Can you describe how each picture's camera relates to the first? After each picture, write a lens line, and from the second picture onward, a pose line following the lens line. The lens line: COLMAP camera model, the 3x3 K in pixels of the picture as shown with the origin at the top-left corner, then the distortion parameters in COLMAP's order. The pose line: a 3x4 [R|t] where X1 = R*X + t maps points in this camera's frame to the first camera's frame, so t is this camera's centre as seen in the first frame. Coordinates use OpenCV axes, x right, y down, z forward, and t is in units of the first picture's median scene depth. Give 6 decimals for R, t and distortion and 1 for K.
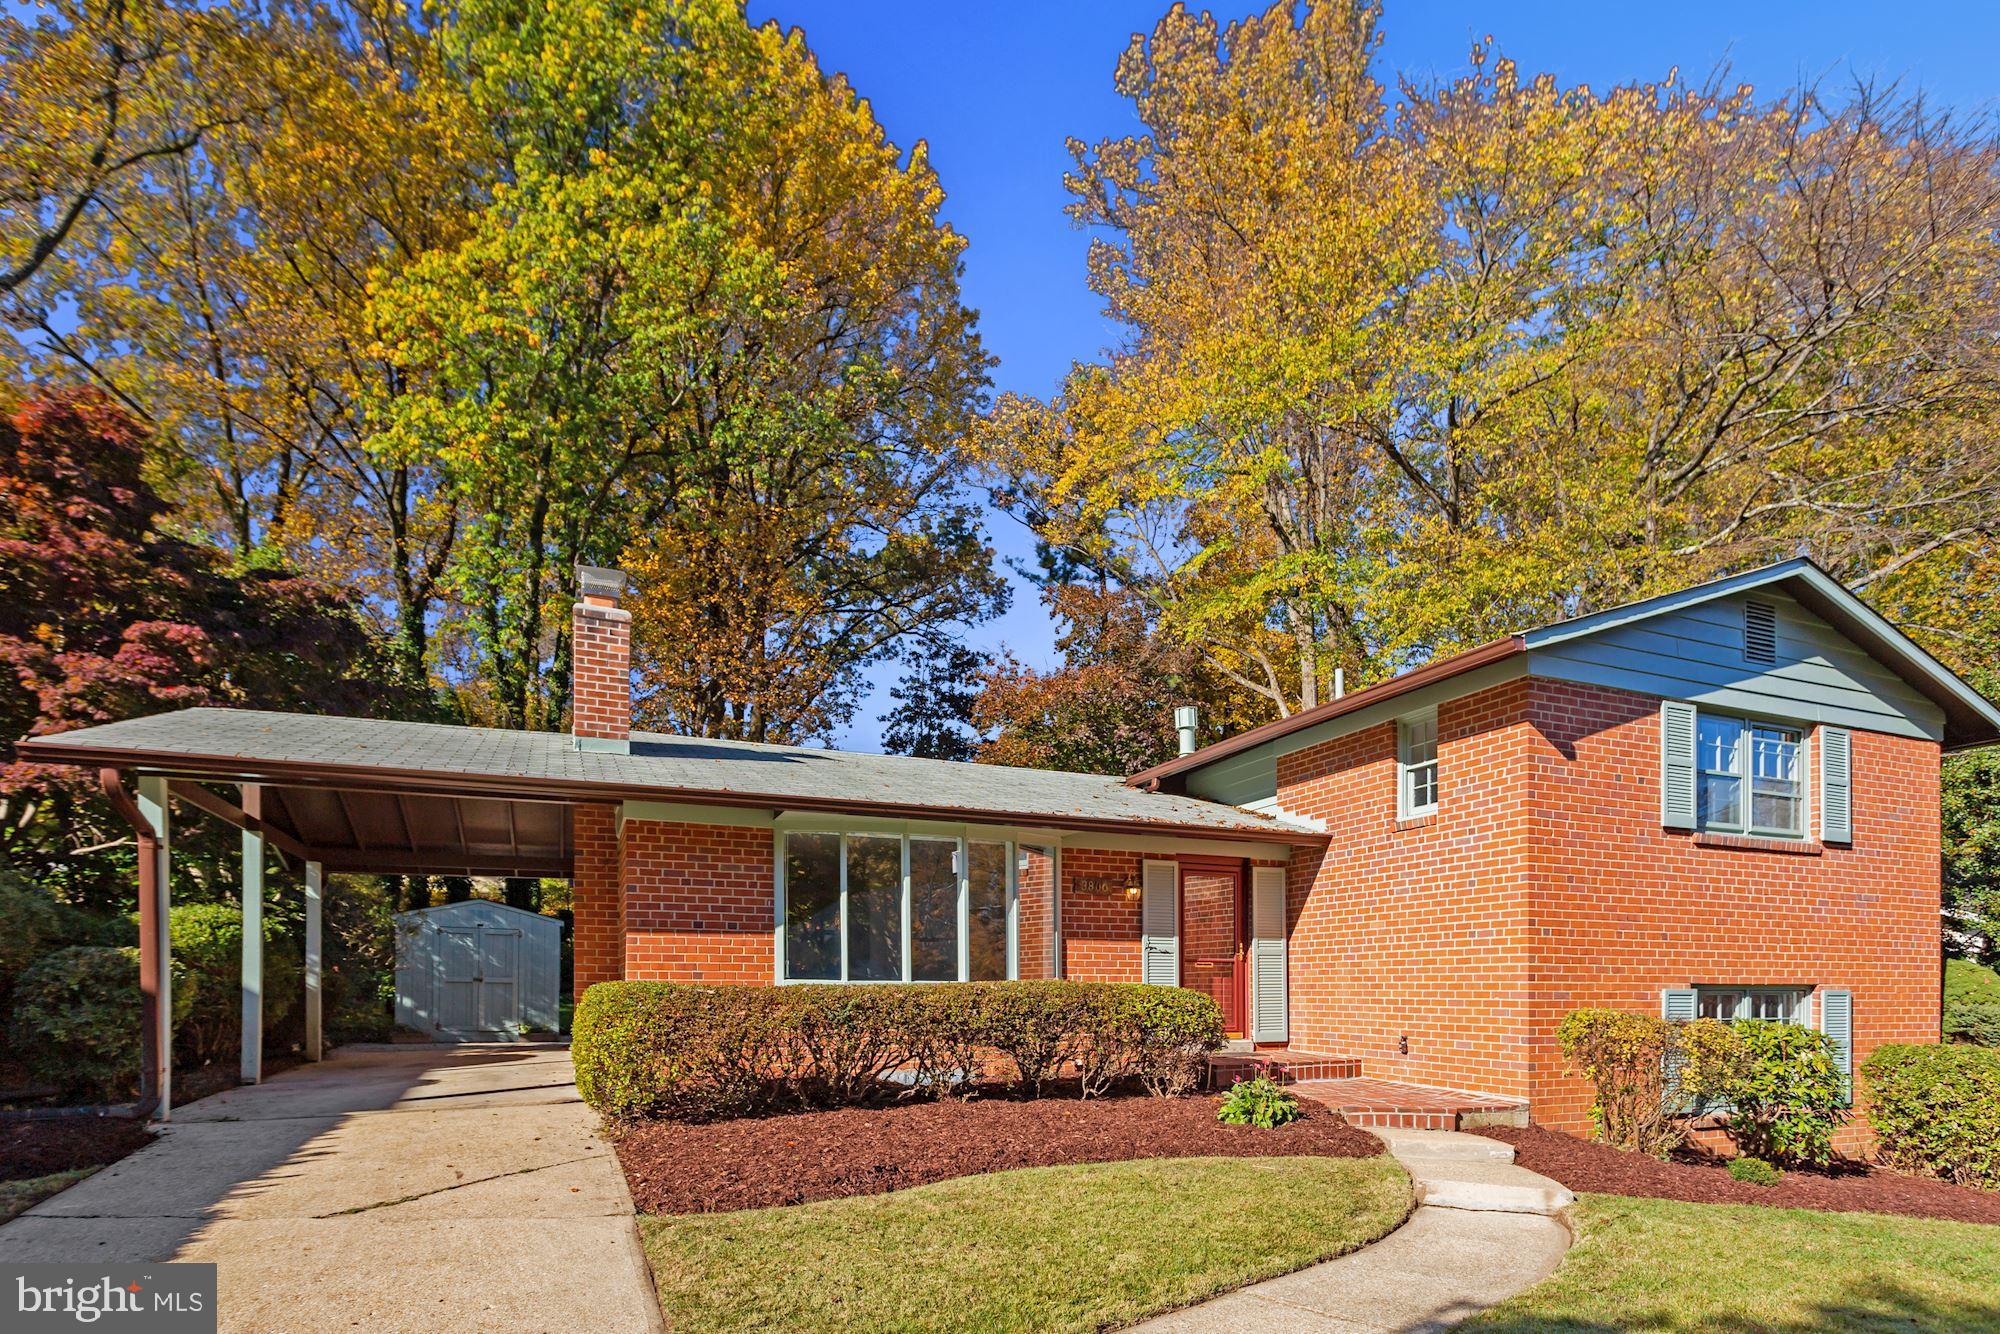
lens RADIAL K [[1002.5, 0, 990.0], [0, 1002.5, 942.0], [0, 0, 1]] dist [-0.006851, -0.000347]
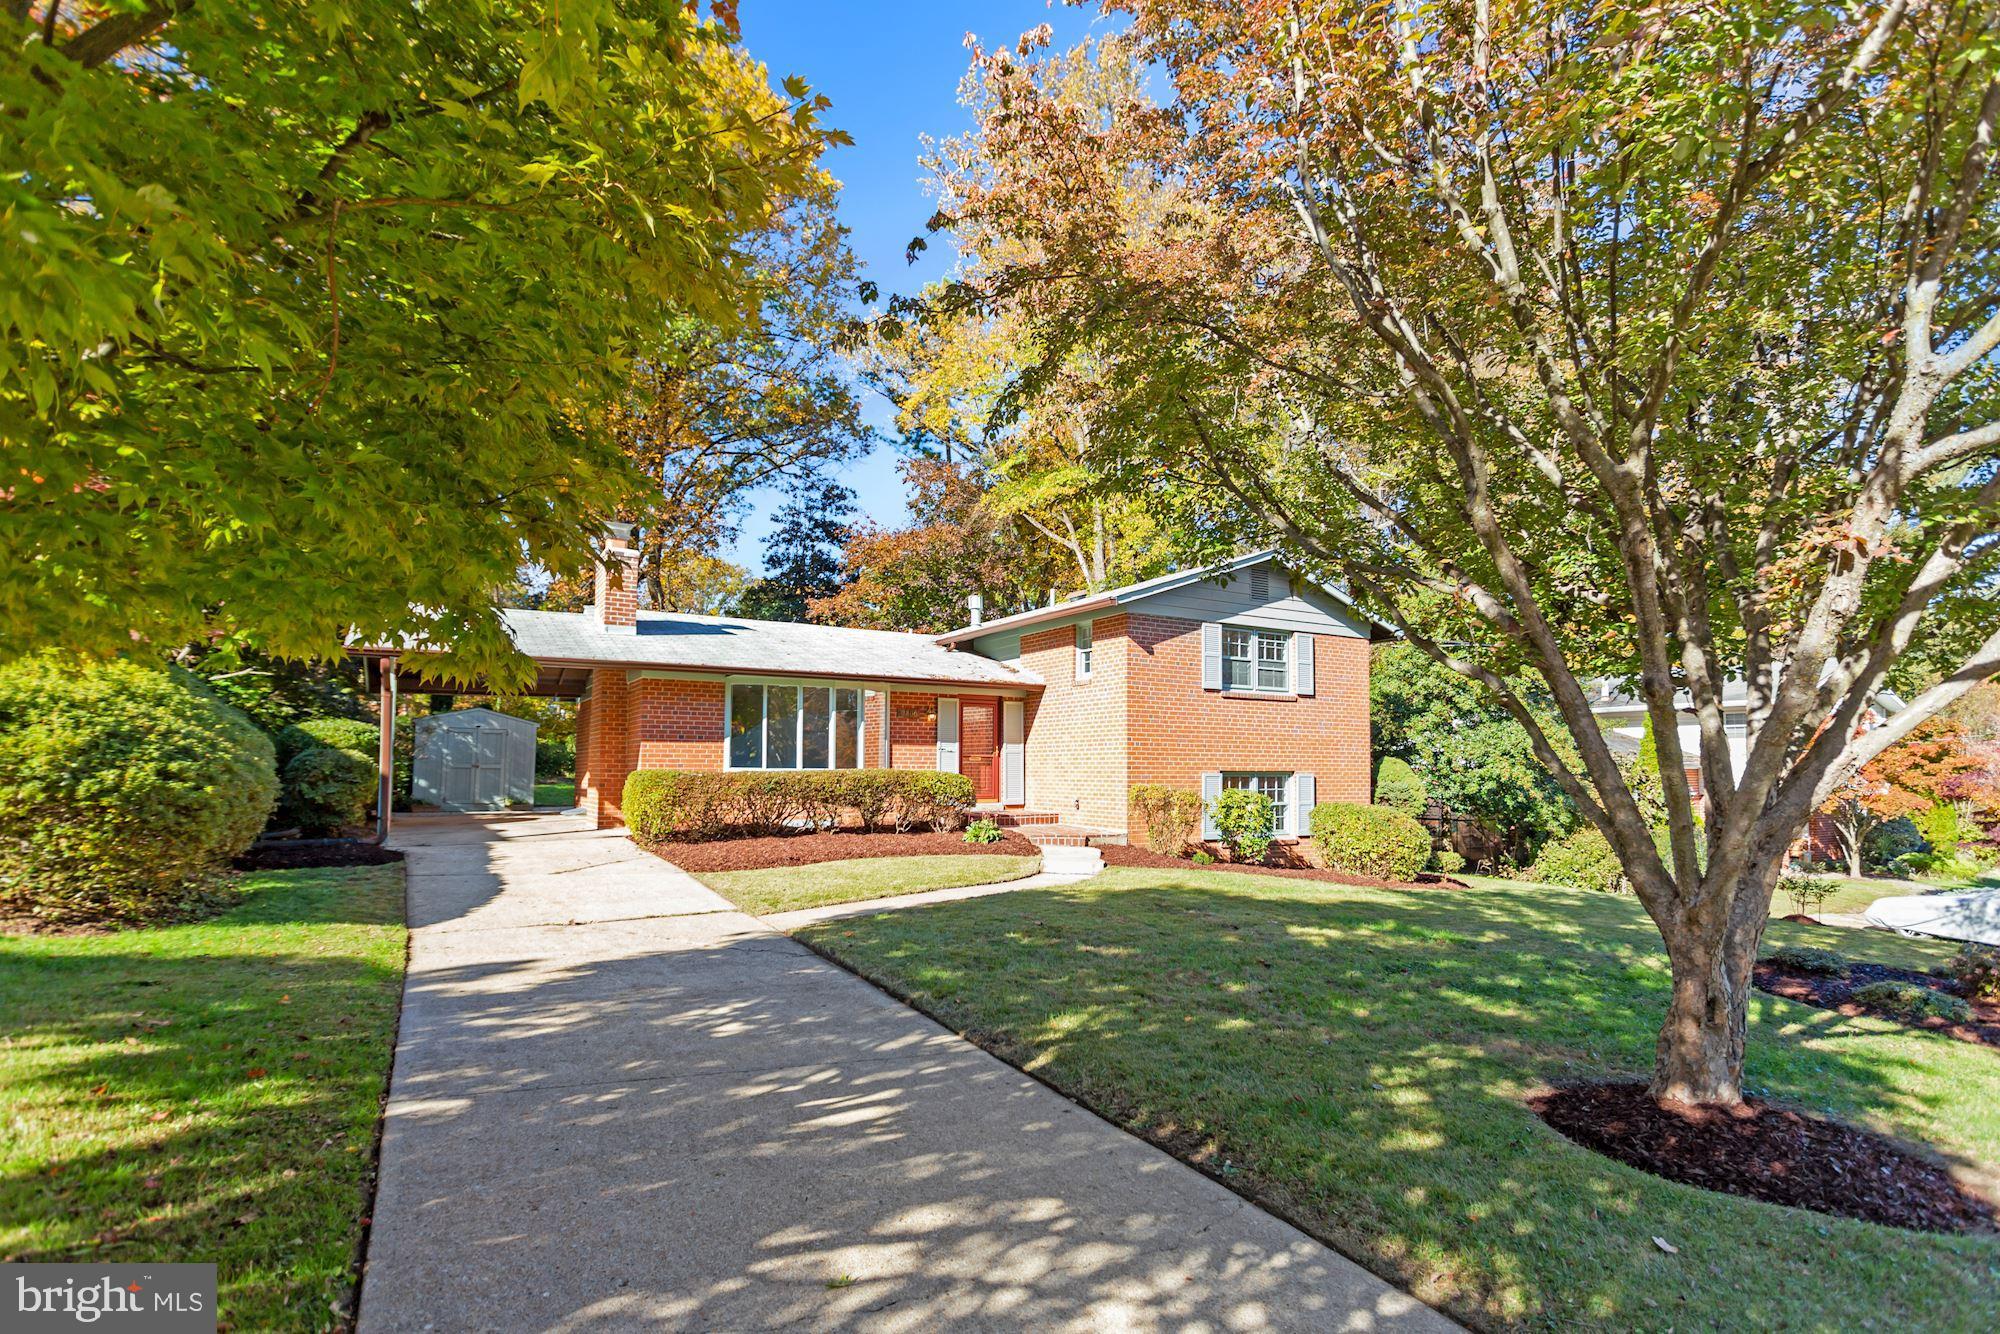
lens RADIAL K [[946.9, 0, 984.8], [0, 946.9, 662.9], [0, 0, 1]] dist [0.001680, 0.000178]
pose [[0.990696, 0.016117, 0.135134, 0.011680], [-0.006873, 0.997621, -0.068595, -0.033372], [-0.135919, 0.067028, 0.988450, -0.671102]]
